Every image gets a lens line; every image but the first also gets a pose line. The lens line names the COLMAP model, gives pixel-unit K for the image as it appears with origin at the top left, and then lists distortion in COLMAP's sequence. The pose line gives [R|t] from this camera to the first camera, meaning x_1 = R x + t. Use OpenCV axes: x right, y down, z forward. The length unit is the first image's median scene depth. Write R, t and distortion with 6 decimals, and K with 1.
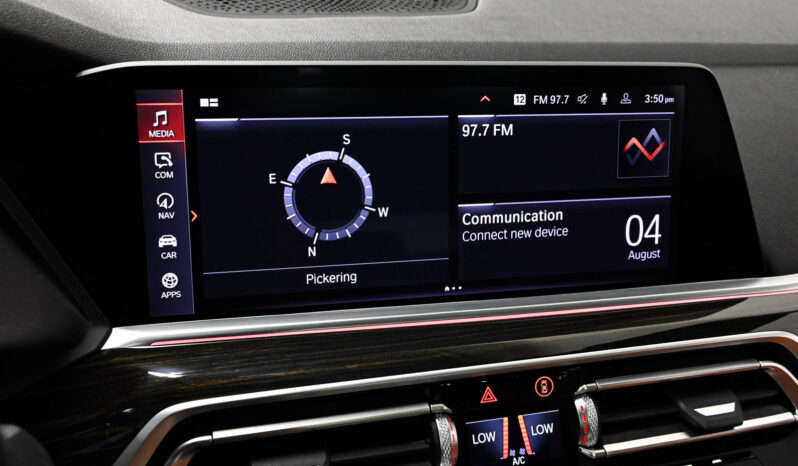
lens RADIAL K [[795.6, 0, 394.4], [0, 795.6, 232.7], [0, 0, 1]] dist [0.020880, 0.000000]
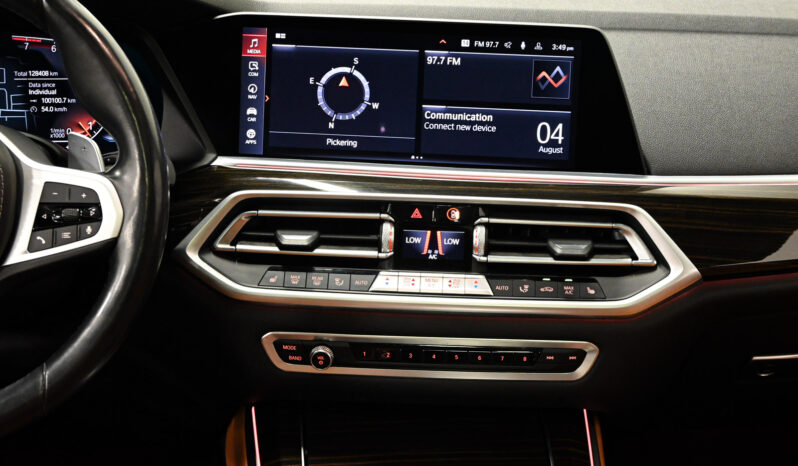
lens RADIAL K [[1541.5, 0, 415.0], [0, 1541.5, 229.3], [0, 0, 1]] dist [0.010628, 0.000000]
pose [[0.943836, 0.077559, -0.321182, 1.125659], [-0.104233, 0.992315, -0.066679, 0.439210], [0.313542, 0.096412, 0.944667, -2.008732]]
